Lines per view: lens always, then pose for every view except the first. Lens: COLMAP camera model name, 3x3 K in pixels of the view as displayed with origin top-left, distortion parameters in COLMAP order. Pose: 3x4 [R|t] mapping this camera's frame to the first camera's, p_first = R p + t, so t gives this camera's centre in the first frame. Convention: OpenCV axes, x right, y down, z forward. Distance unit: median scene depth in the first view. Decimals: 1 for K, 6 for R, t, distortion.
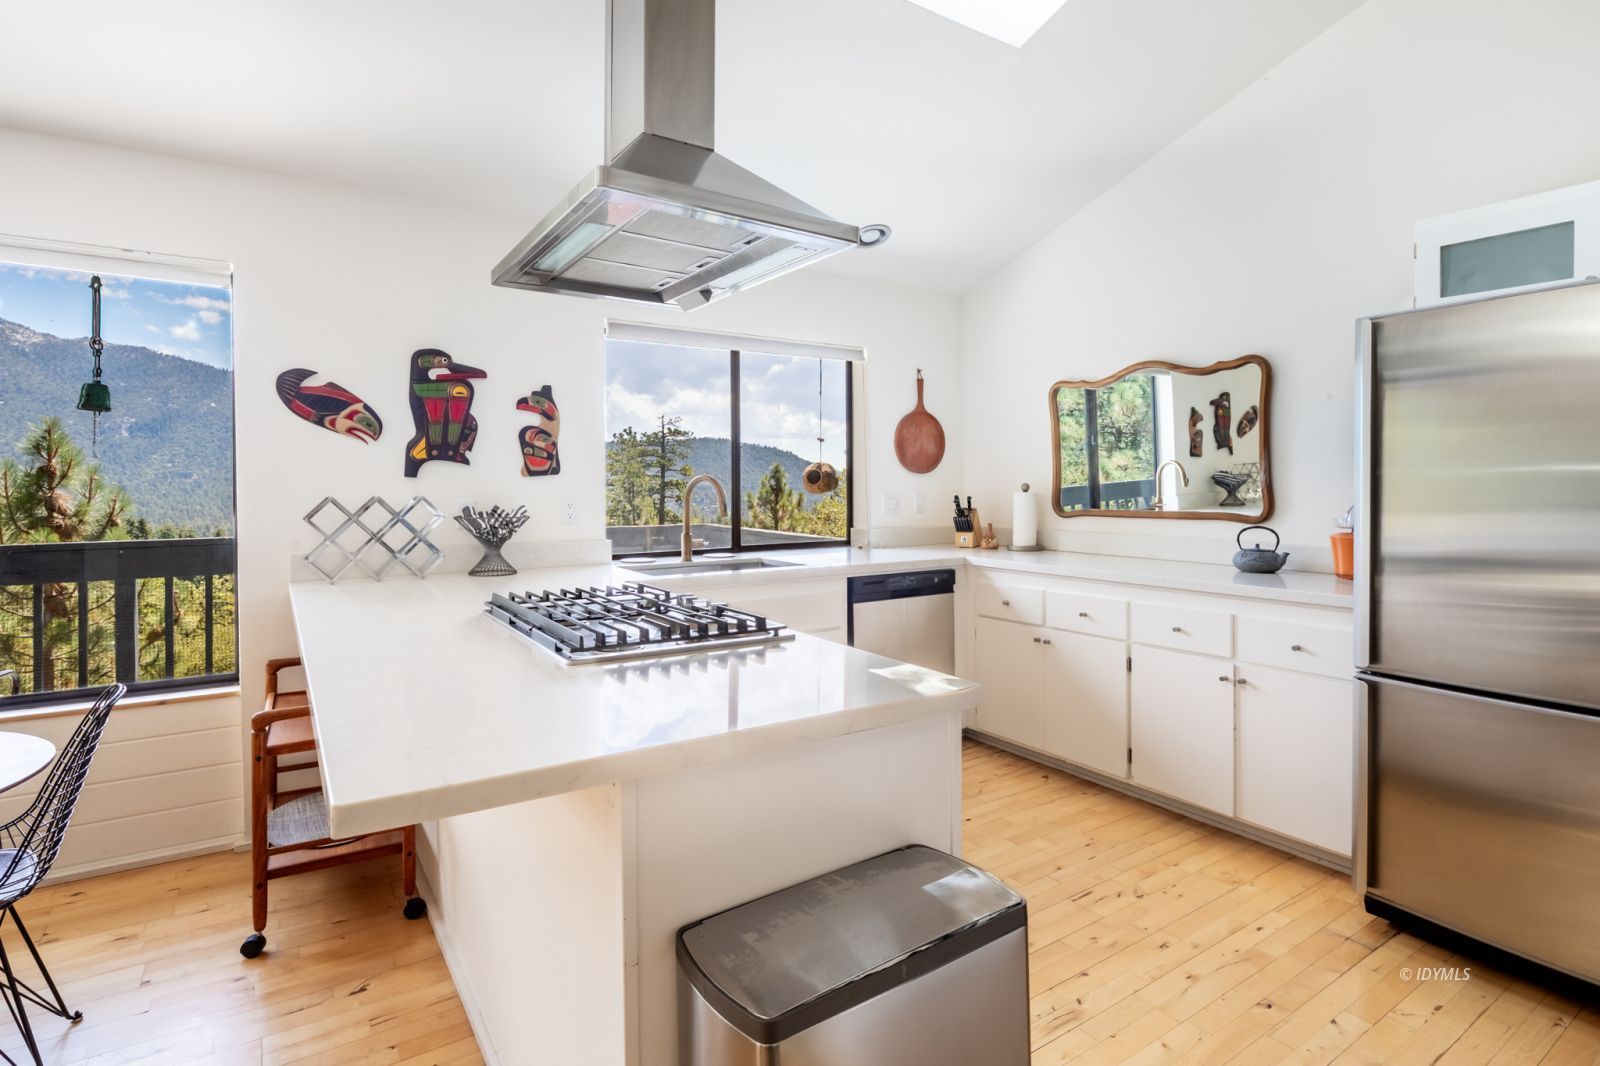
lens RADIAL K [[797.2, 0, 803.7], [0, 797.2, 485.6], [0, 0, 1]] dist [-0.000068, -0.000260]
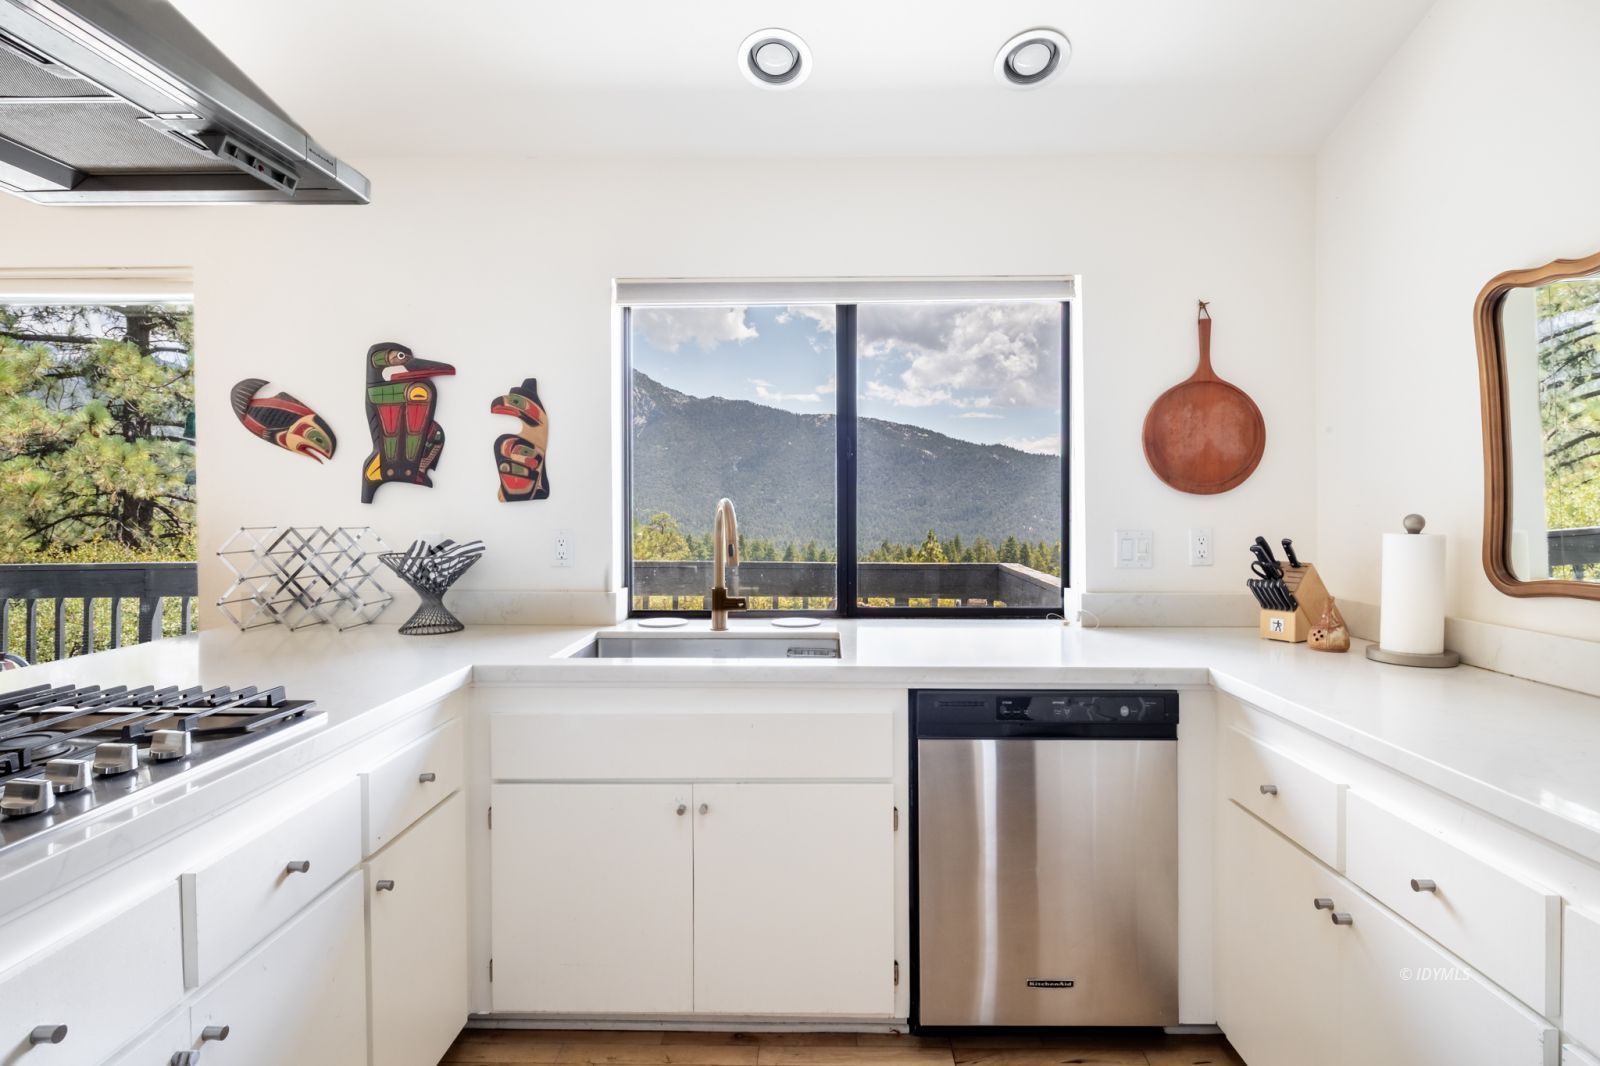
lens RADIAL K [[808.5, 0, 813.5], [0, 808.5, 513.3], [0, 0, 1]] dist [0.002739, -0.000452]
pose [[0.823482, 0.006119, -0.567309, 0.331504], [-0.003520, 0.999978, 0.005677, -0.006242], [0.567331, -0.002677, 0.823486, 0.548764]]
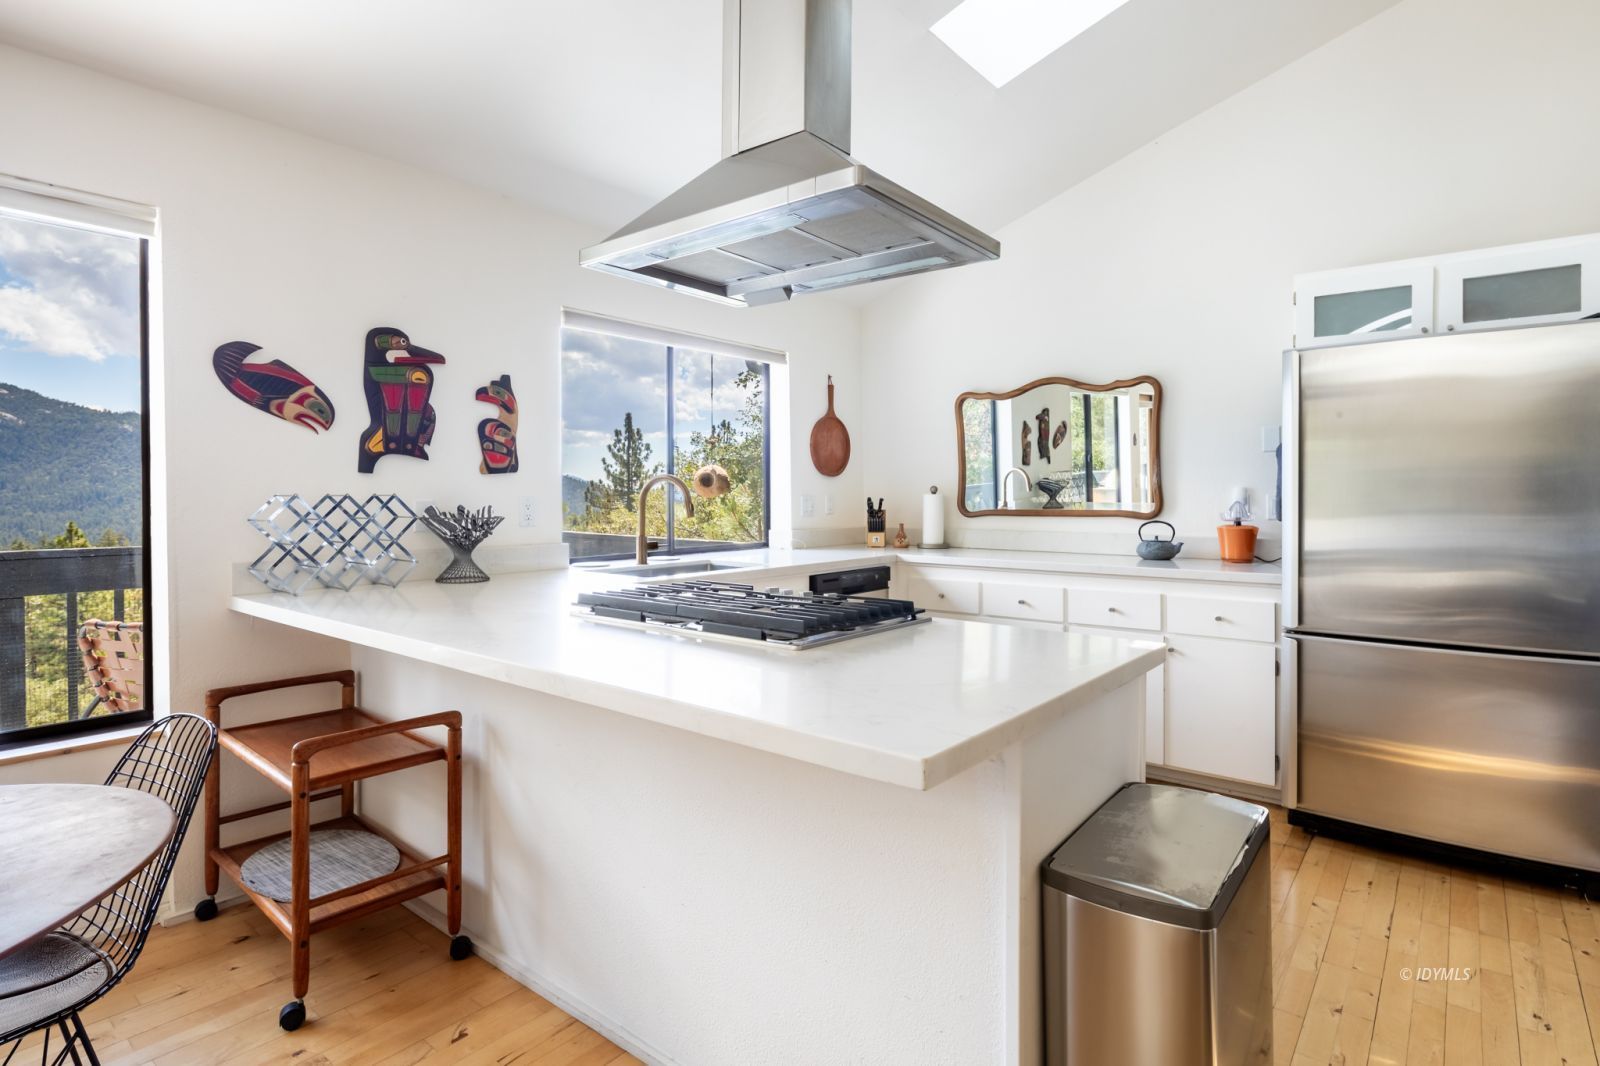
lens RADIAL K [[816.7, 0, 796.4], [0, 816.7, 494.2], [0, 0, 1]] dist [0.002106, -0.002322]
pose [[0.954729, 0.000983, 0.297477, -0.291862], [-0.000272, 0.999997, -0.002432, 0.014115], [-0.297478, 0.002241, 0.954726, 0.002813]]
